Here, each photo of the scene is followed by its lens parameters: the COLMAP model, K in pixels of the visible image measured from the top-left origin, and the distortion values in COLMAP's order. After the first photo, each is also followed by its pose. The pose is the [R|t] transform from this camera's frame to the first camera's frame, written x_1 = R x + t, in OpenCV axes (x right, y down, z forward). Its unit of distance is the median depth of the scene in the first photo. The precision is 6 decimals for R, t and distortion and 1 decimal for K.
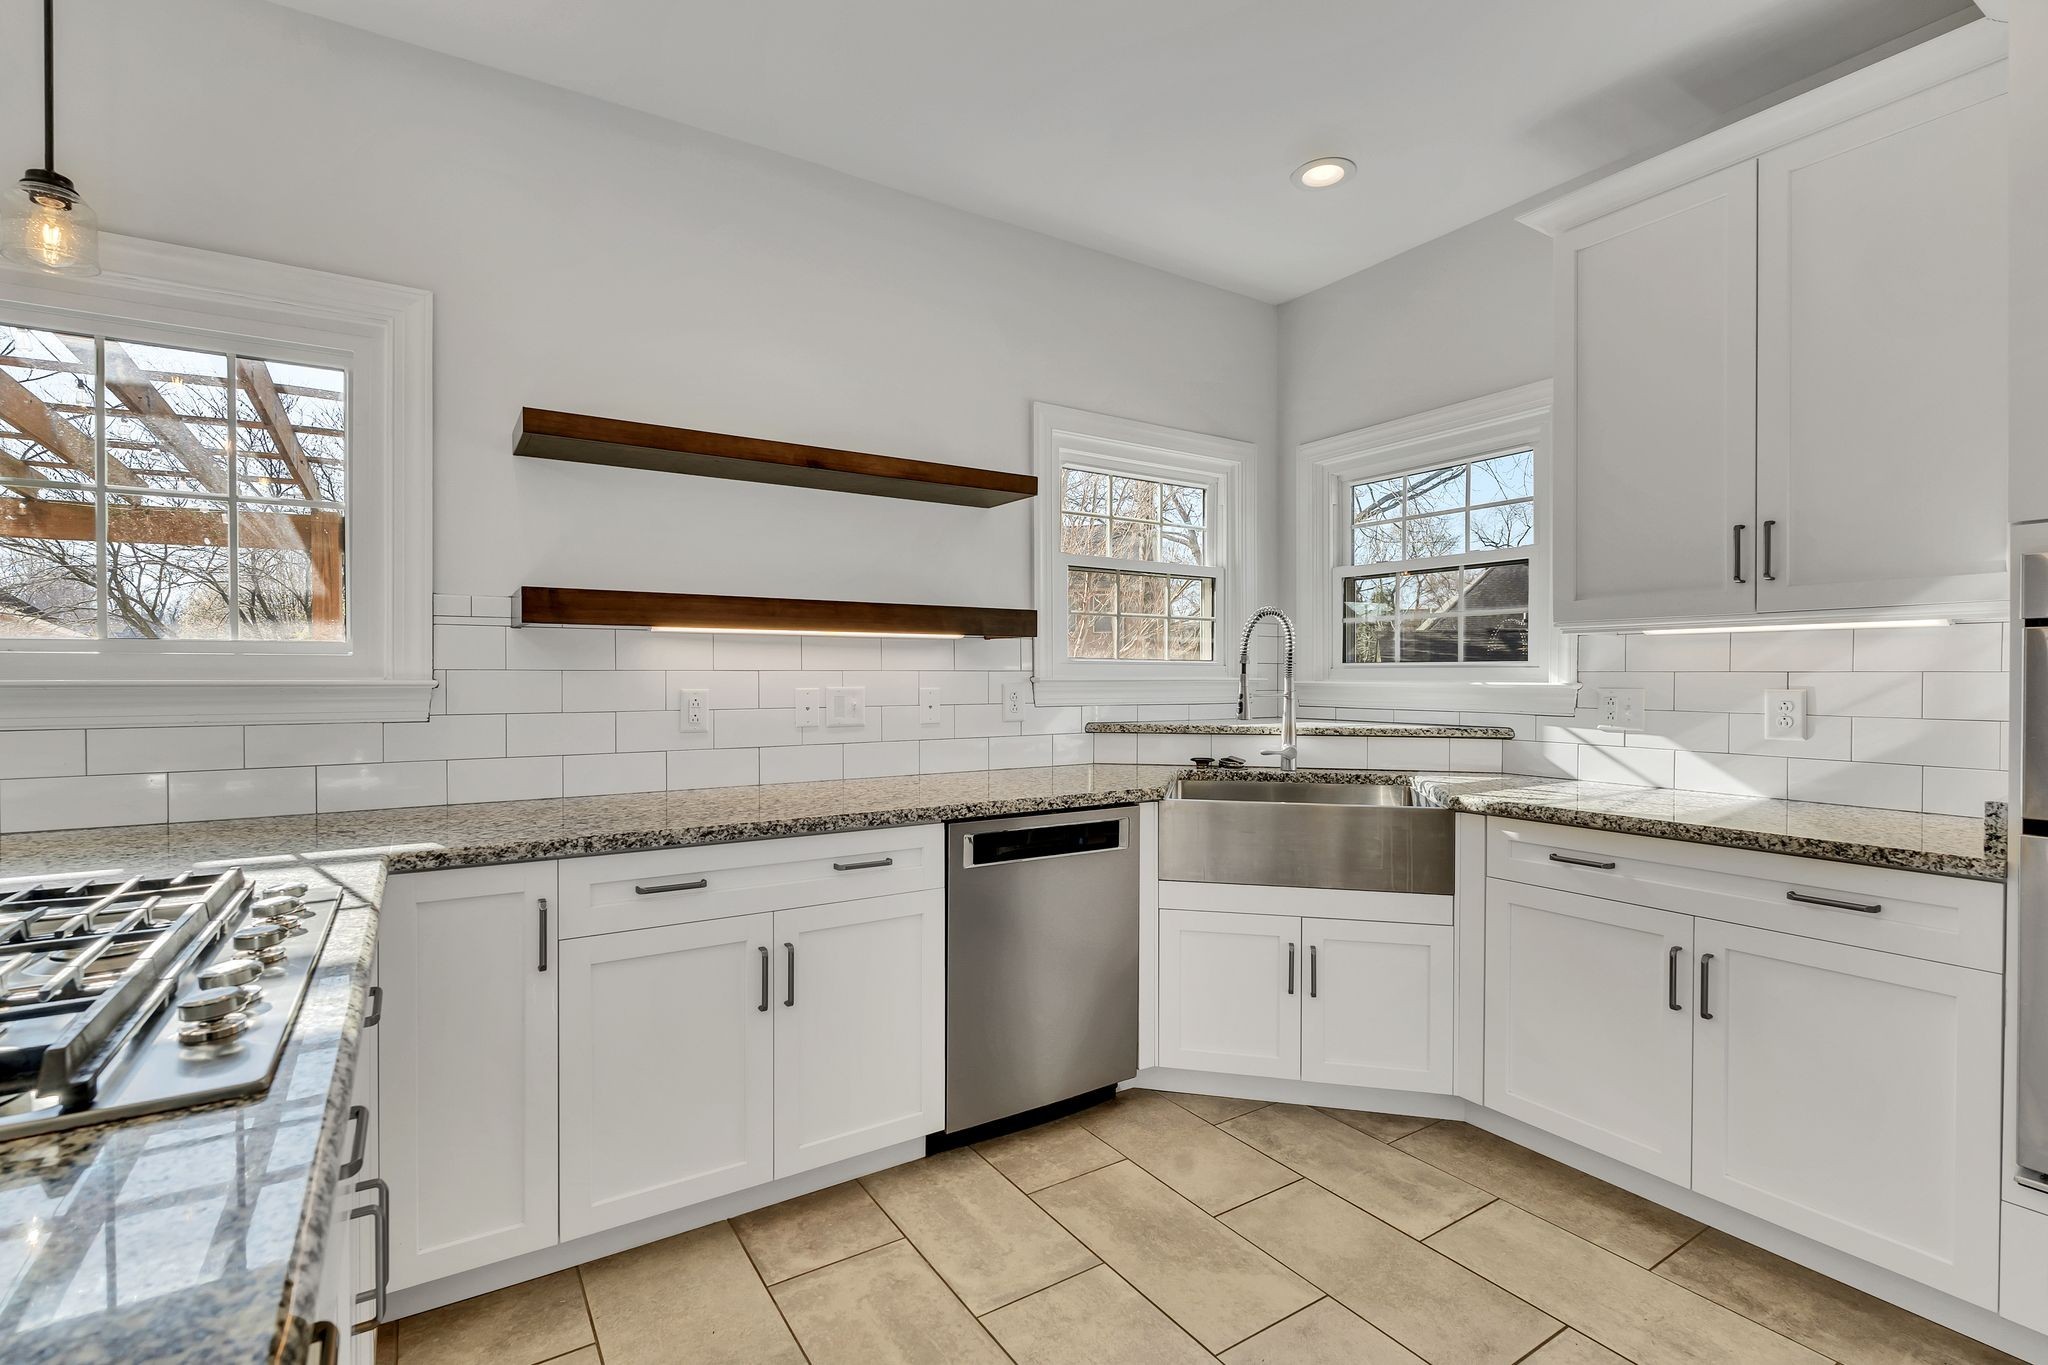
lens RADIAL K [[917.6, 0, 987.8], [0, 917.6, 684.0], [0, 0, 1]] dist [-0.001928, -0.000023]
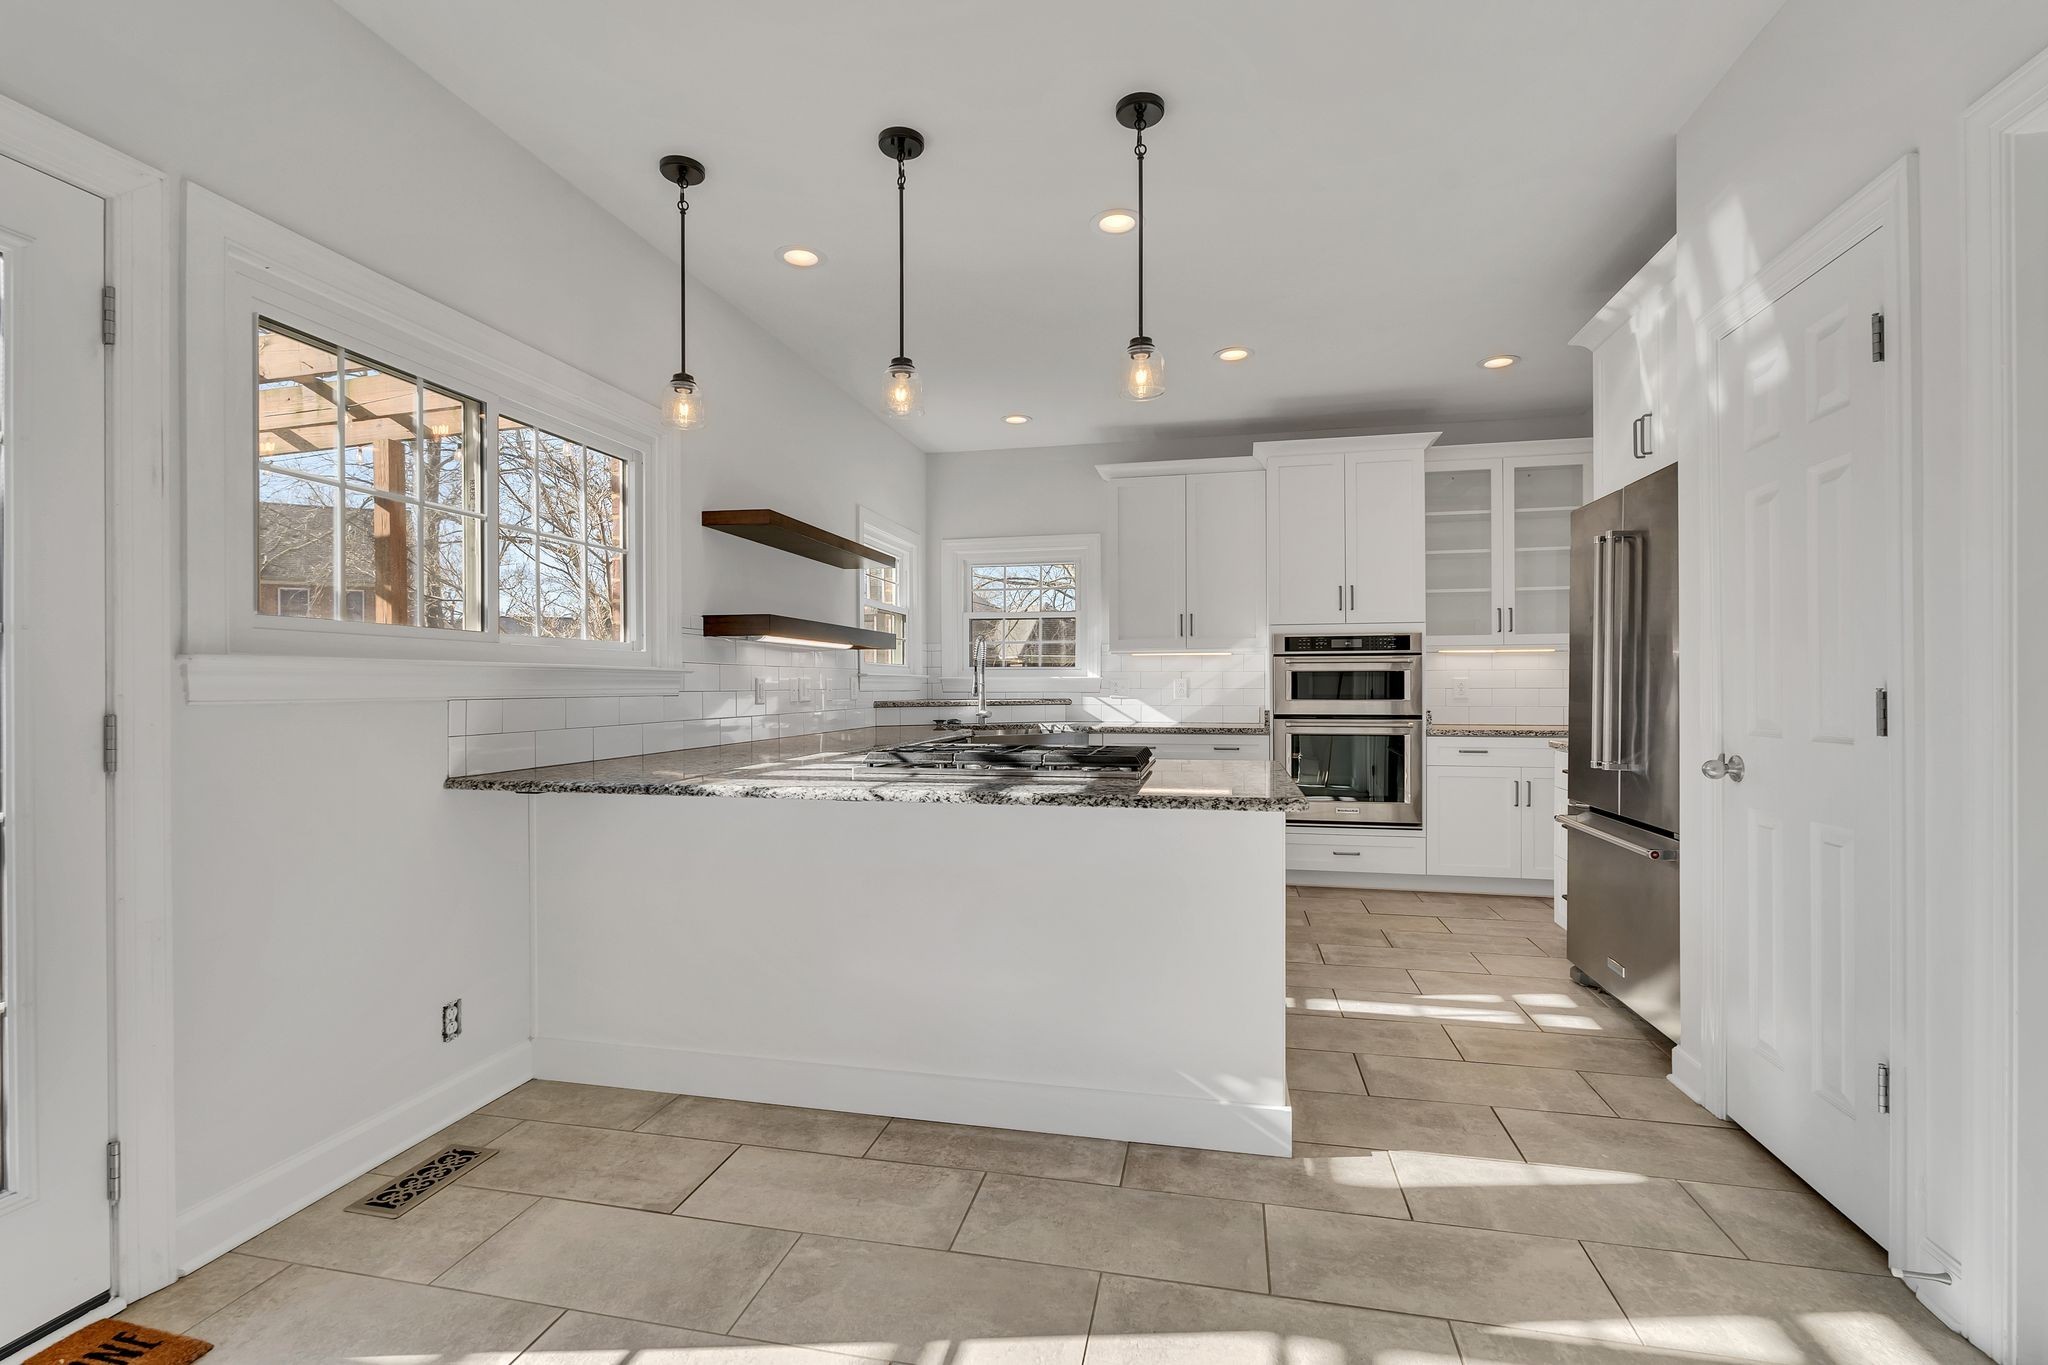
lens RADIAL K [[917.6, 0, 987.8], [0, 917.6, 684.0], [0, 0, 1]] dist [-0.001928, -0.000023]
pose [[0.716448, -0.000651, 0.697640, -1.049657], [0.005266, 0.999976, -0.004475, 0.023053], [-0.697621, 0.006880, 0.716434, -0.367804]]
